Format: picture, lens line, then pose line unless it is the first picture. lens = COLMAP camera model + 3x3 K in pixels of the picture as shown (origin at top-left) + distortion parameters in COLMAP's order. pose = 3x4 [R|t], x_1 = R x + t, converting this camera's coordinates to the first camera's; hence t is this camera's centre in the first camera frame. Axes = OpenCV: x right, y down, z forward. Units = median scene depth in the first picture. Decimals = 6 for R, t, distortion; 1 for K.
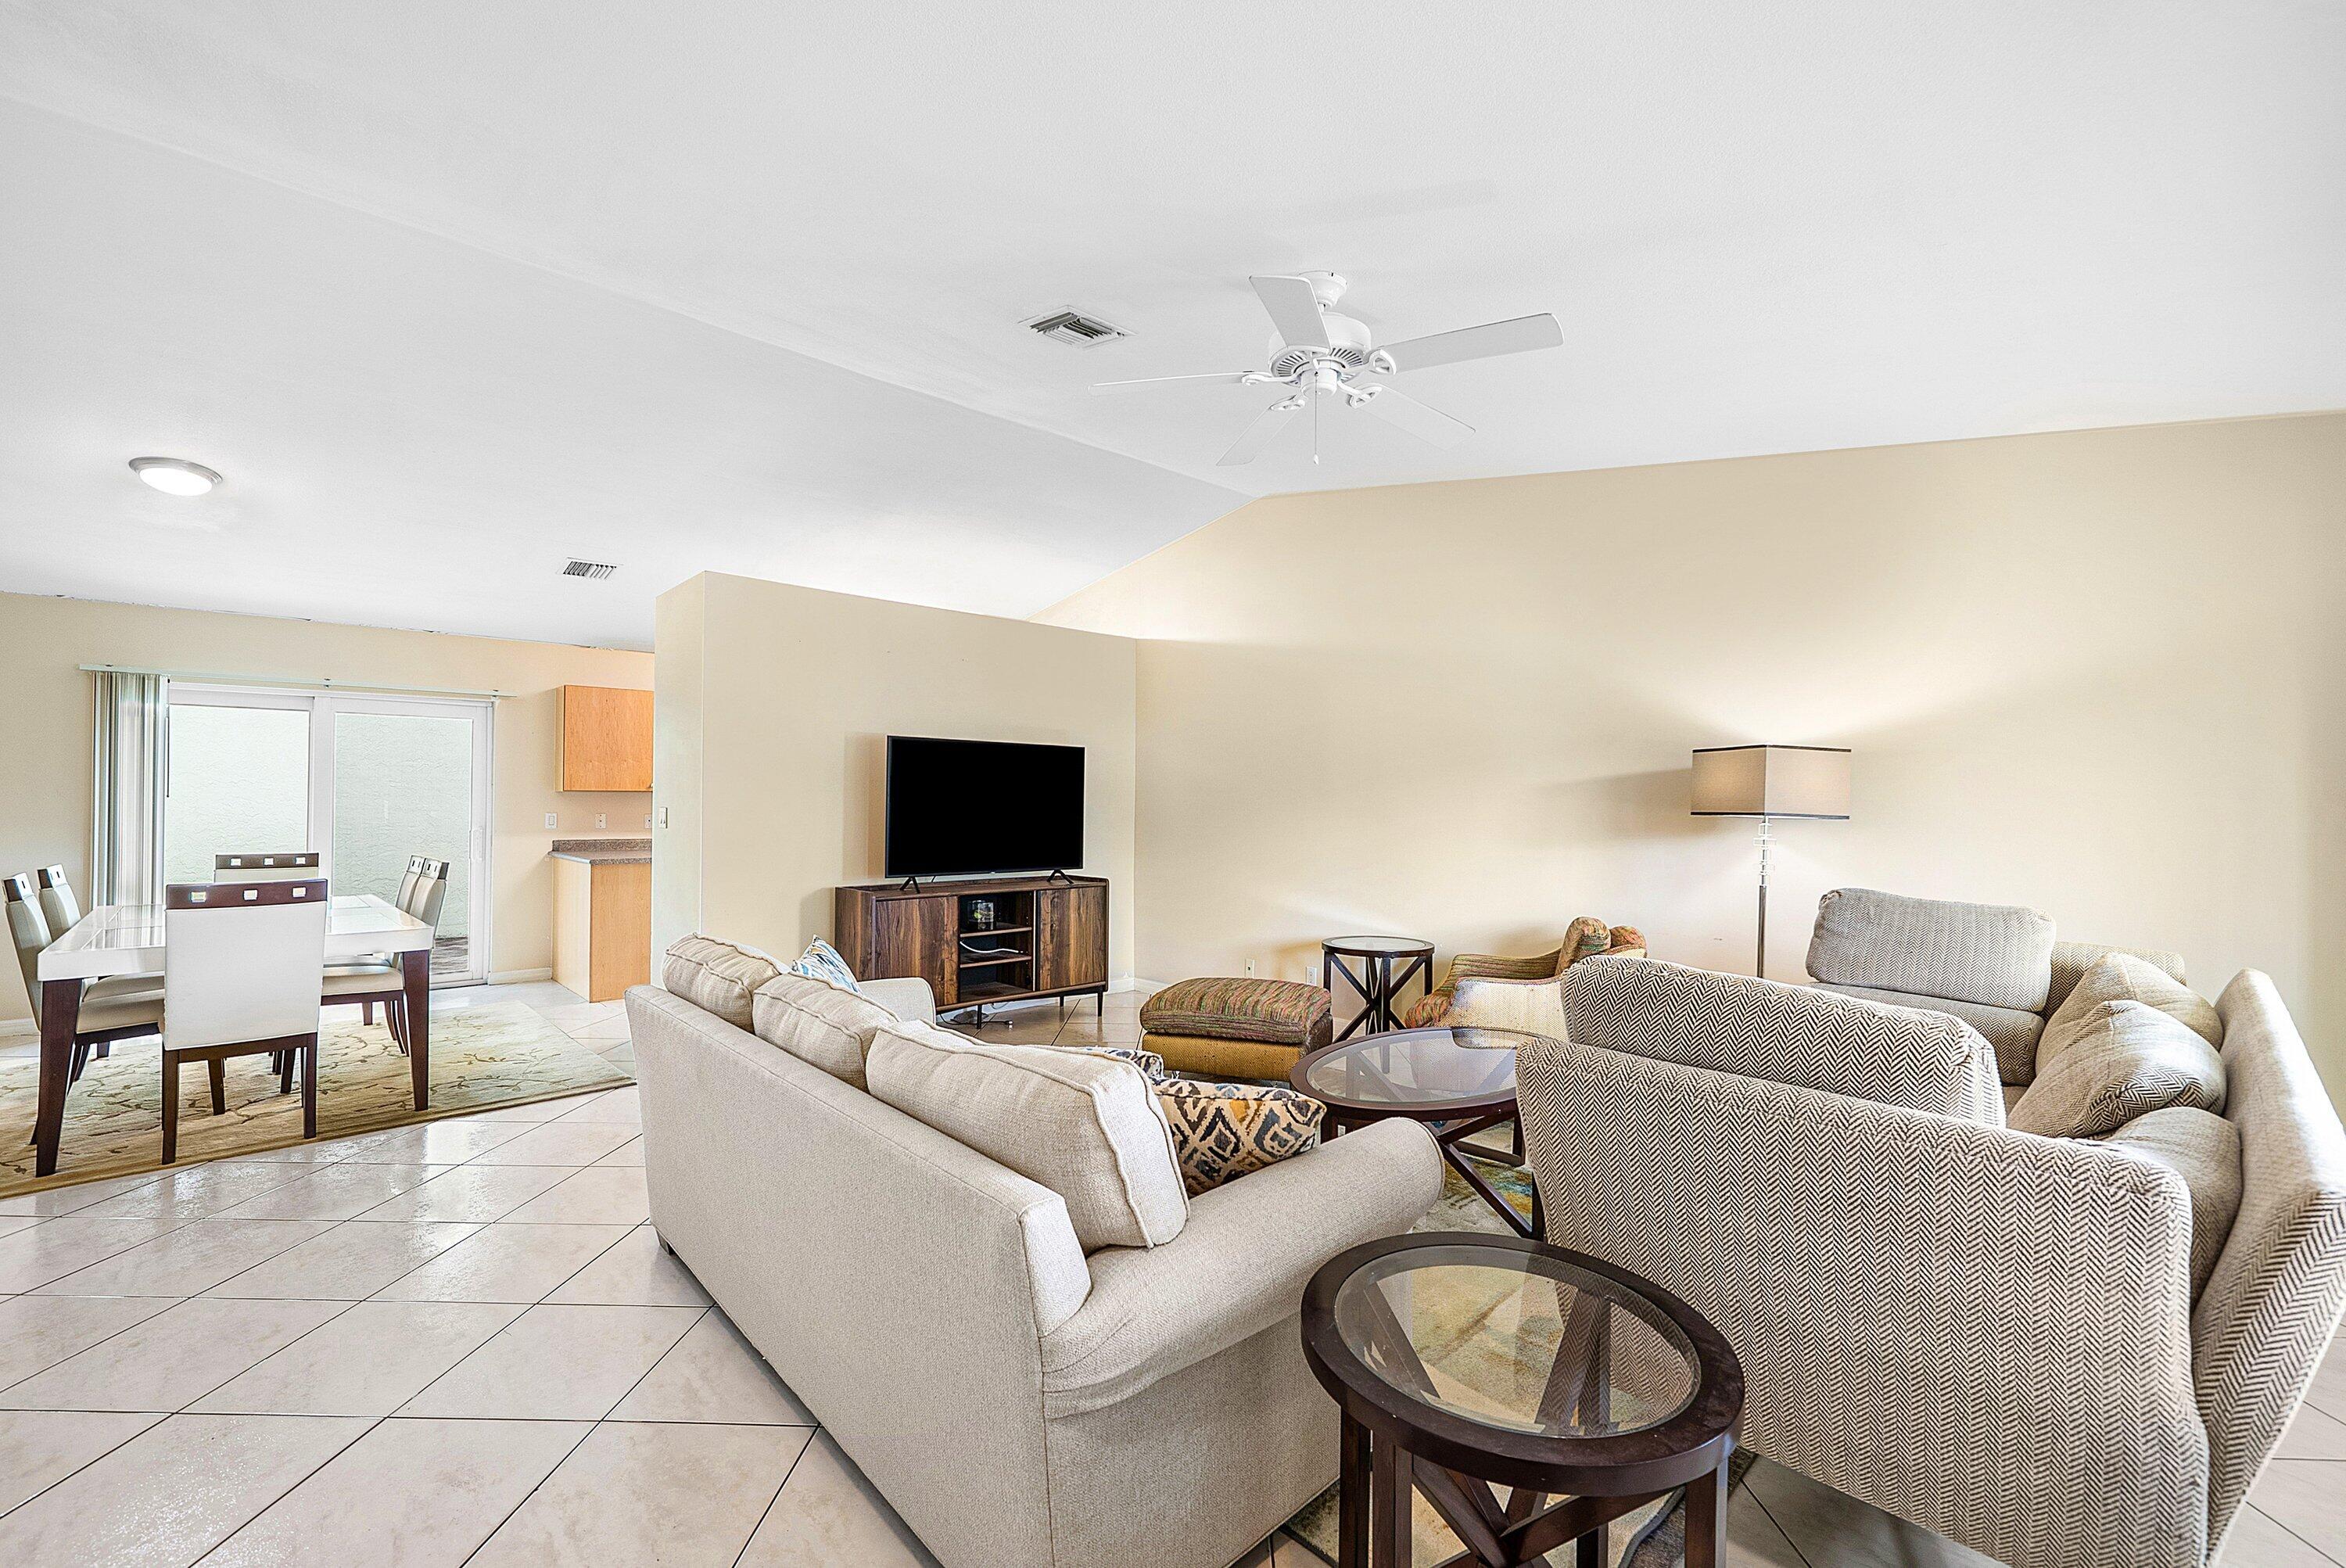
lens RADIAL K [[971.5, 0, 1168.7], [0, 971.5, 782.5], [0, 0, 1]] dist [0.000717, -0.000462]
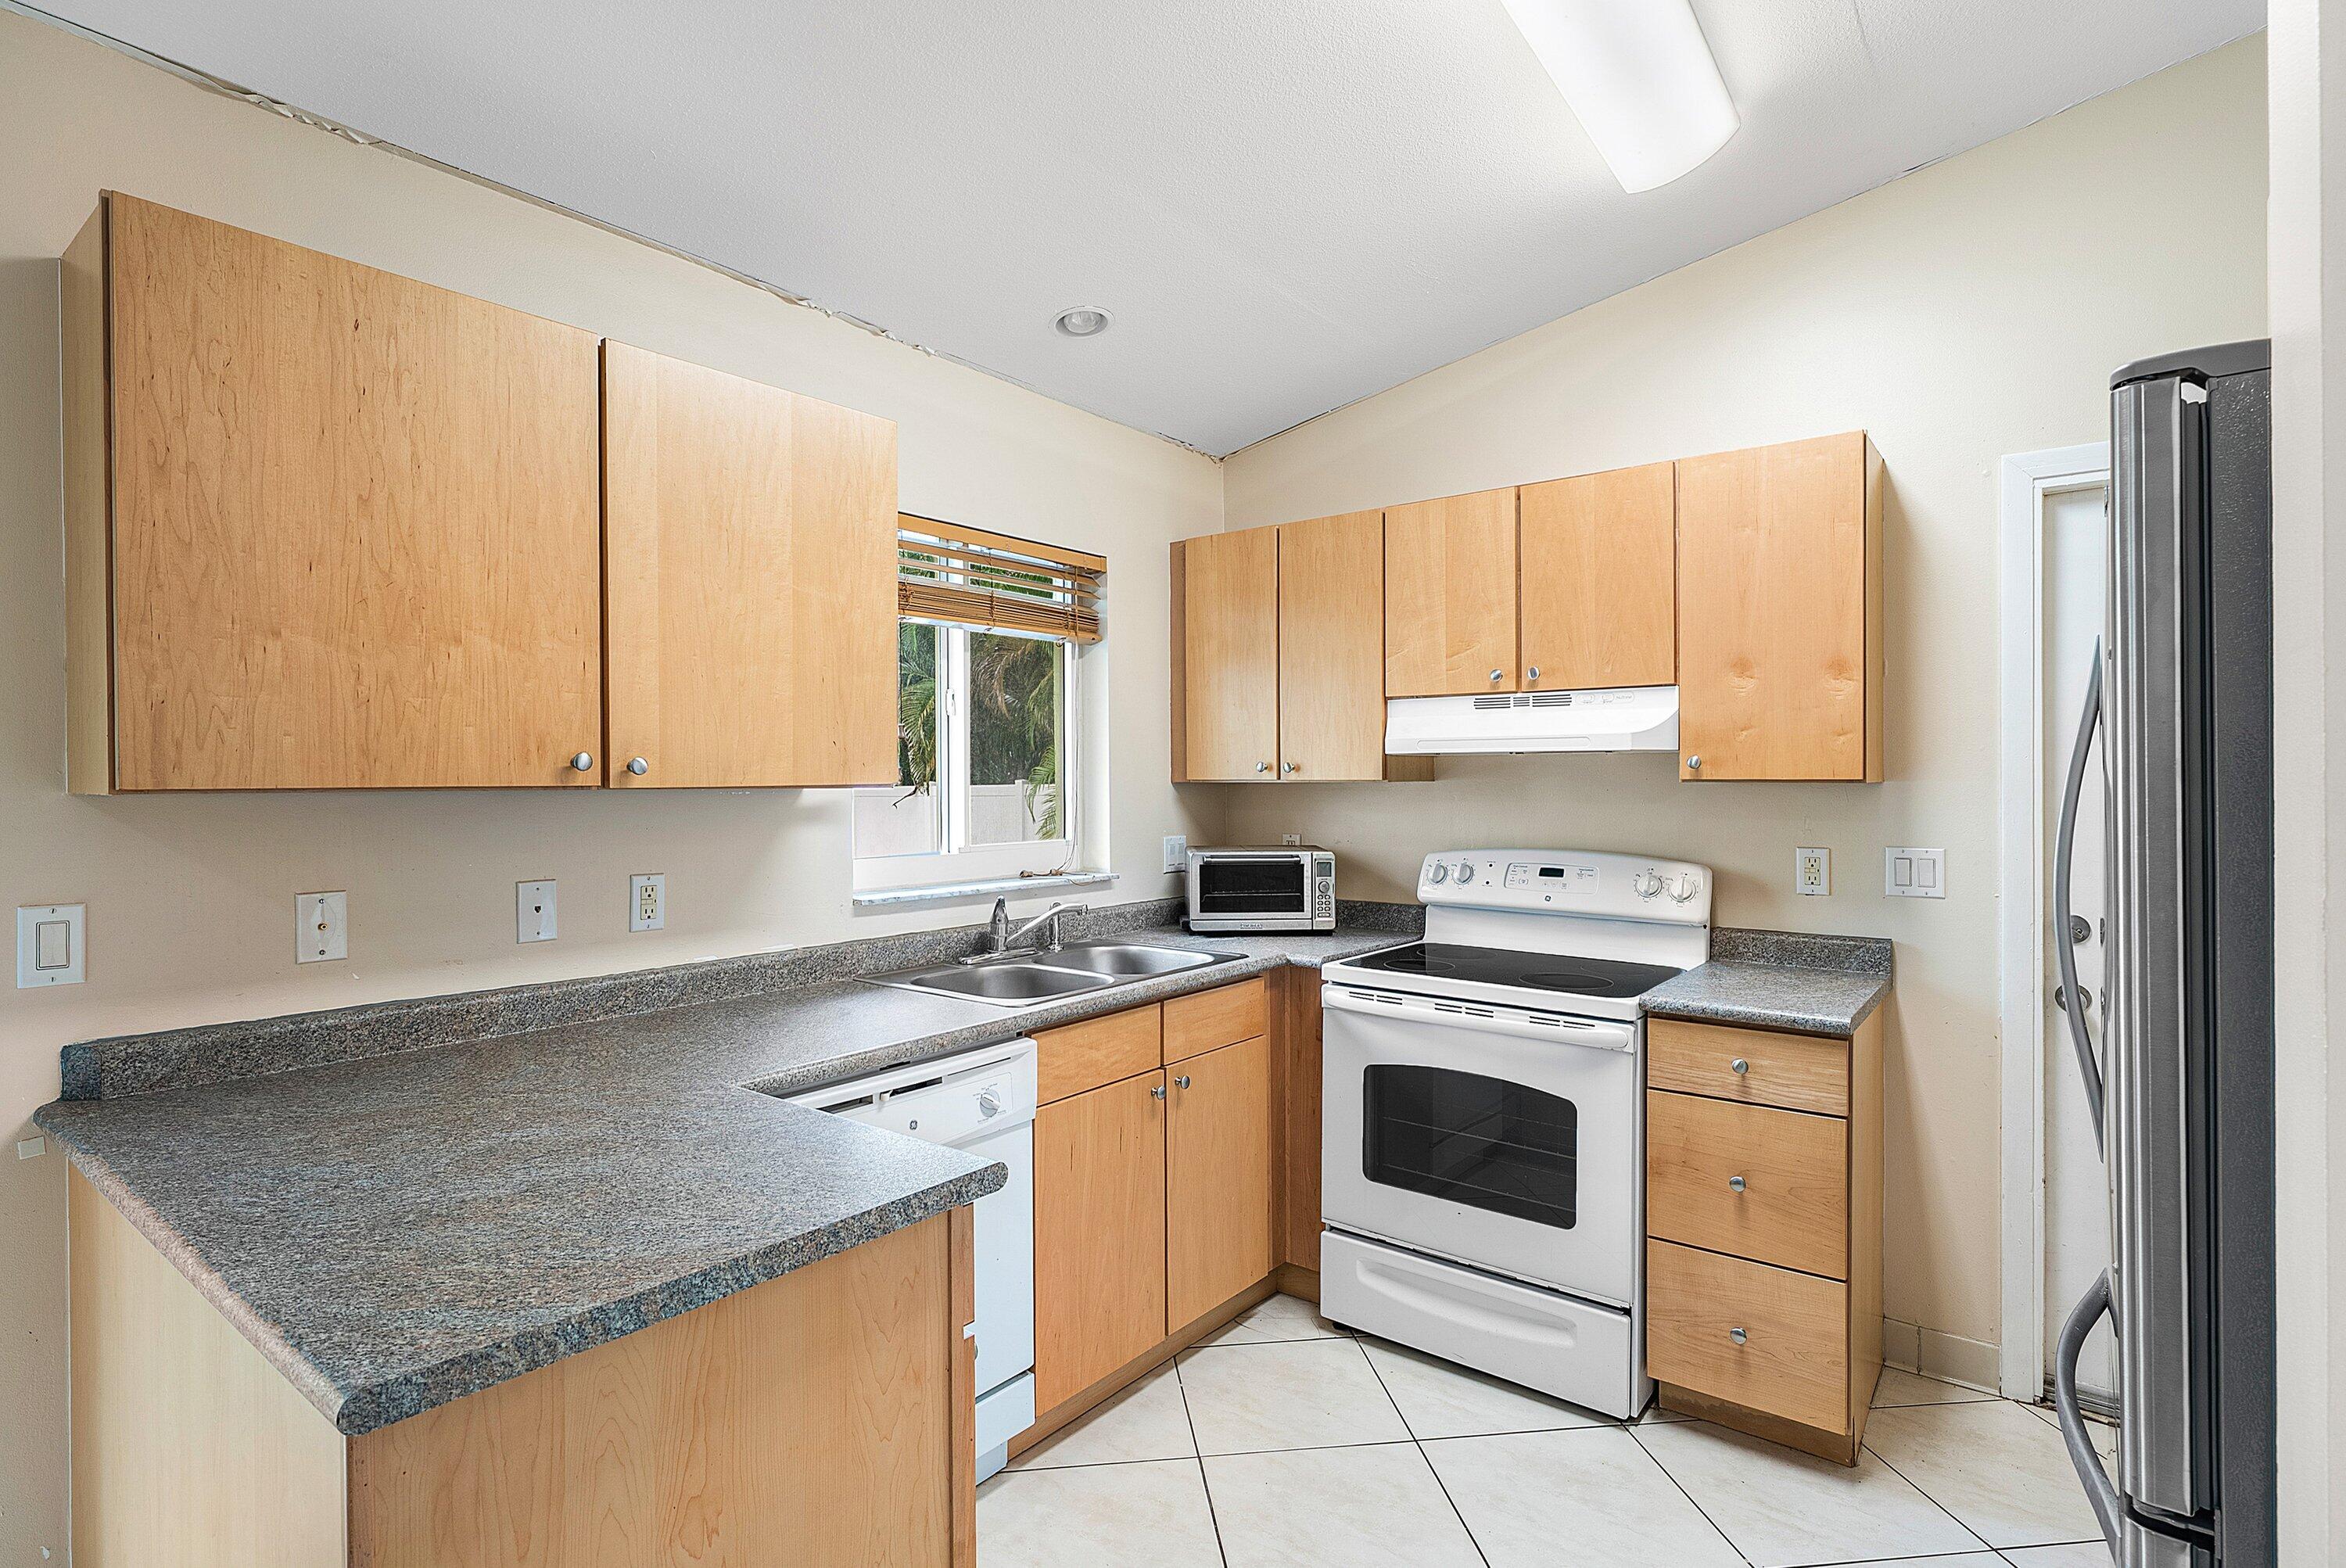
lens RADIAL K [[1160.0, 0, 1163.4], [0, 1160.0, 783.8], [0, 0, 1]] dist [0.001679, 0.003123]
pose [[0.988670, -0.007484, 0.149919, -0.607303], [0.004104, 0.999731, 0.022837, 0.003795], [-0.150050, -0.021963, 0.988434, 0.993369]]
